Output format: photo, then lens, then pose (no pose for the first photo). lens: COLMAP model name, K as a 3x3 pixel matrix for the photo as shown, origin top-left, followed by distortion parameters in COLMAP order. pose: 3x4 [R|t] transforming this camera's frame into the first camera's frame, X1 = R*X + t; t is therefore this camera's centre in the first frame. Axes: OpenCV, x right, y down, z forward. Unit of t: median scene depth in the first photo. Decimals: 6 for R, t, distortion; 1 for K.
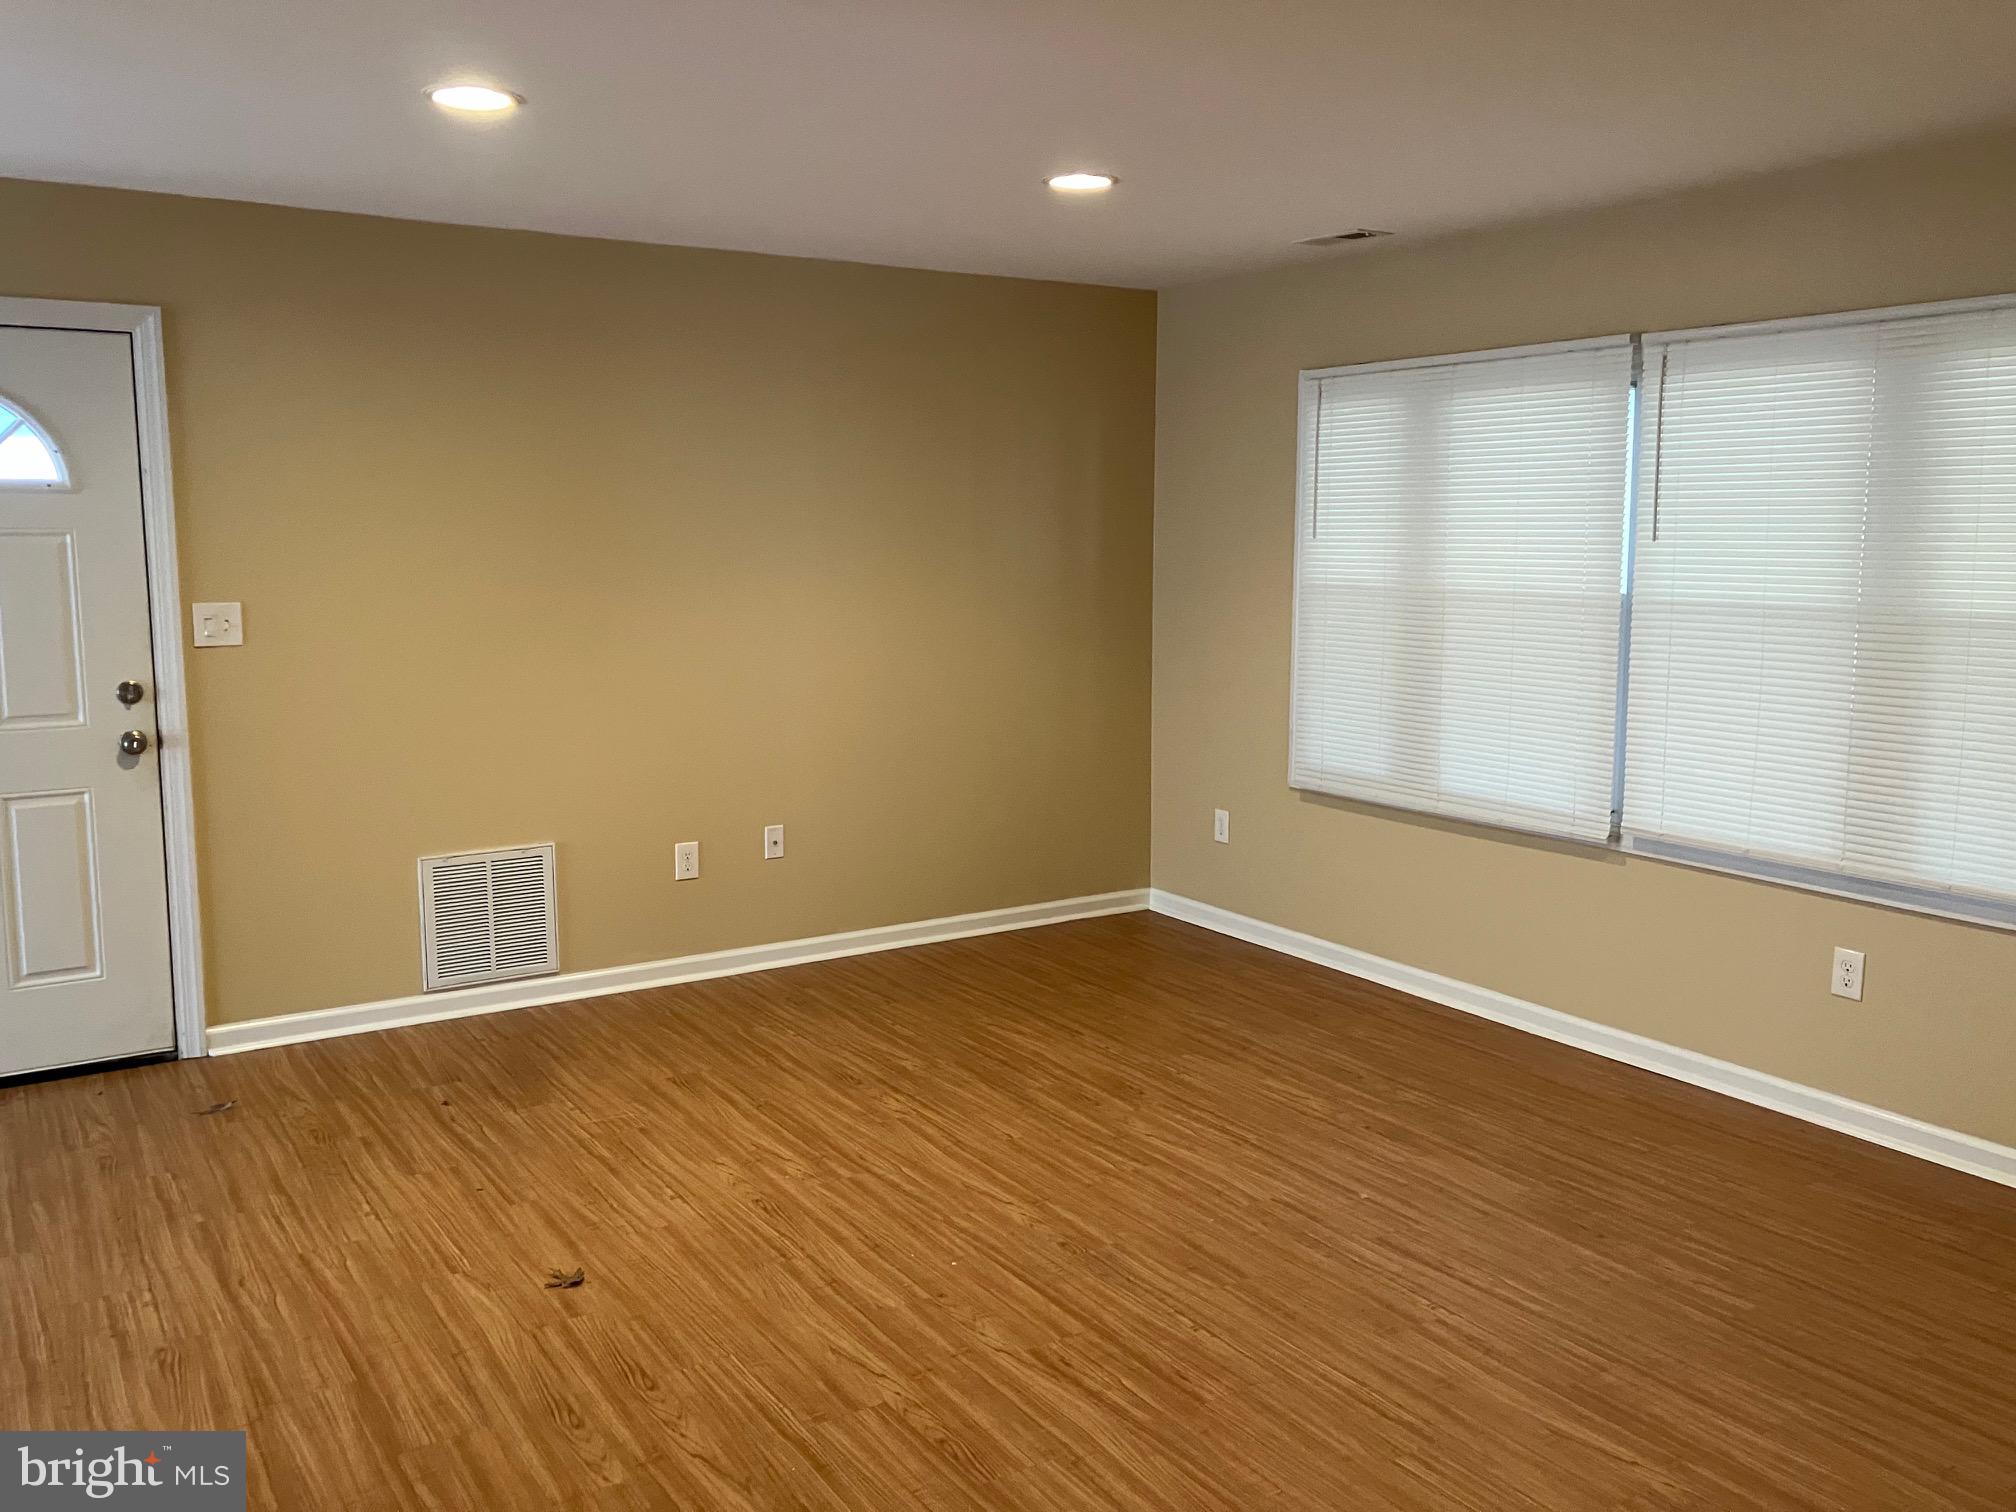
lens RADIAL K [[1694.9, 0, 995.4], [0, 1694.9, 753.8], [0, 0, 1]] dist [0.041798, -0.014589]
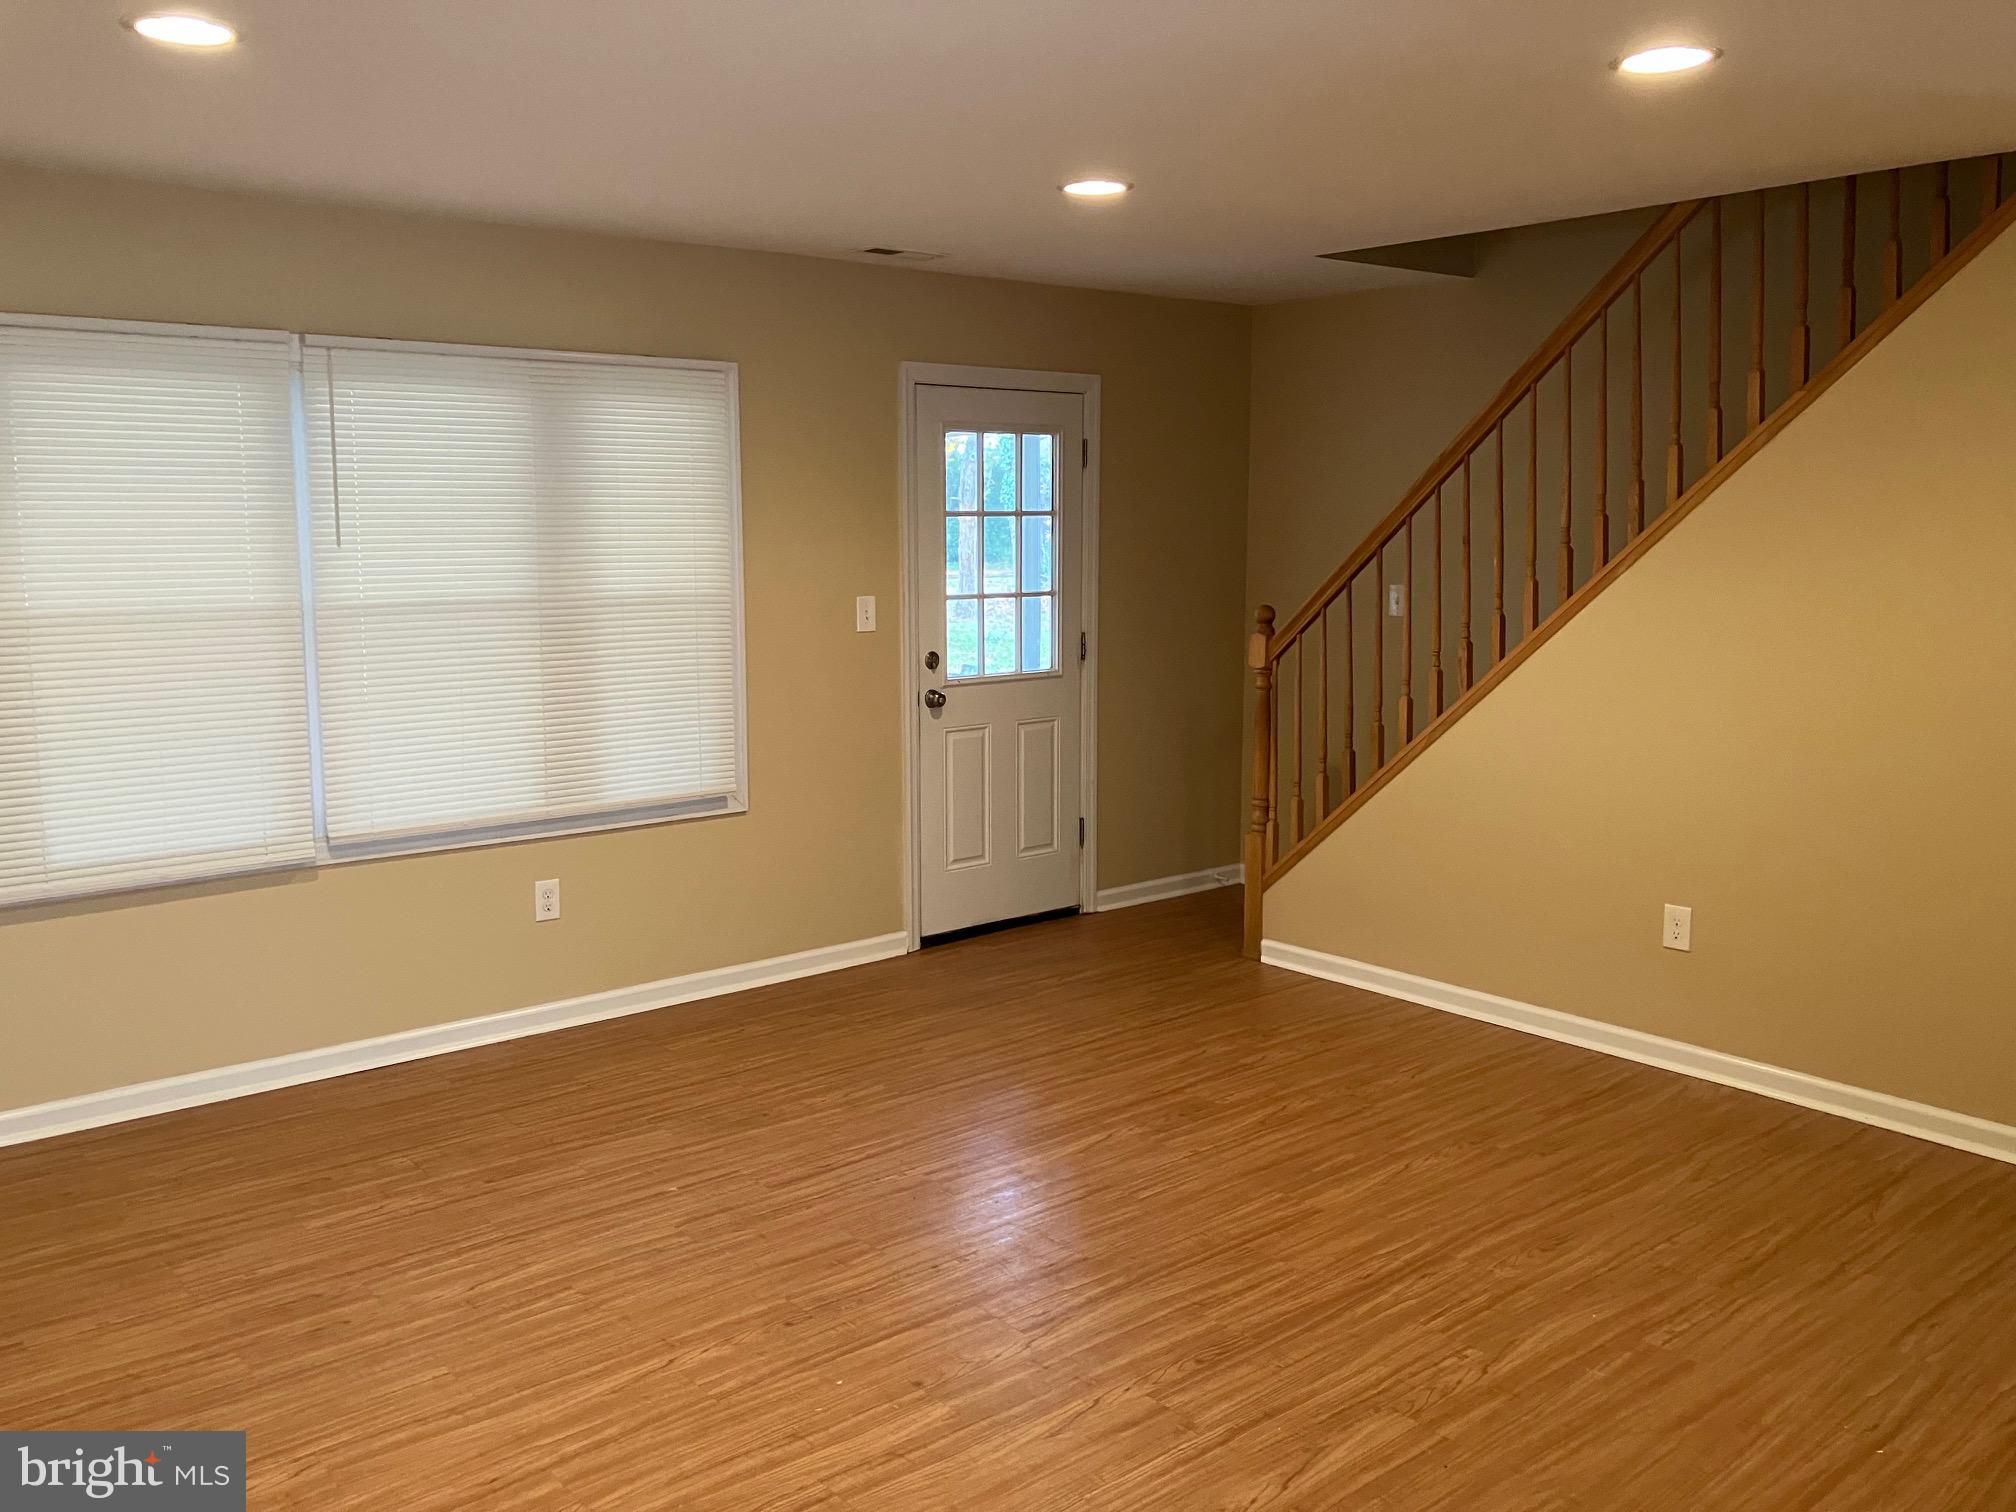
lens RADIAL K [[1694.9, 0, 994.9], [0, 1694.9, 756.9], [0, 0, 1]] dist [0.041798, -0.014589]
pose [[-0.139608, -0.140563, 0.980179, -0.732211], [0.137658, 0.977506, 0.159787, -0.122610], [-0.980592, 0.157237, -0.117118, 0.843460]]
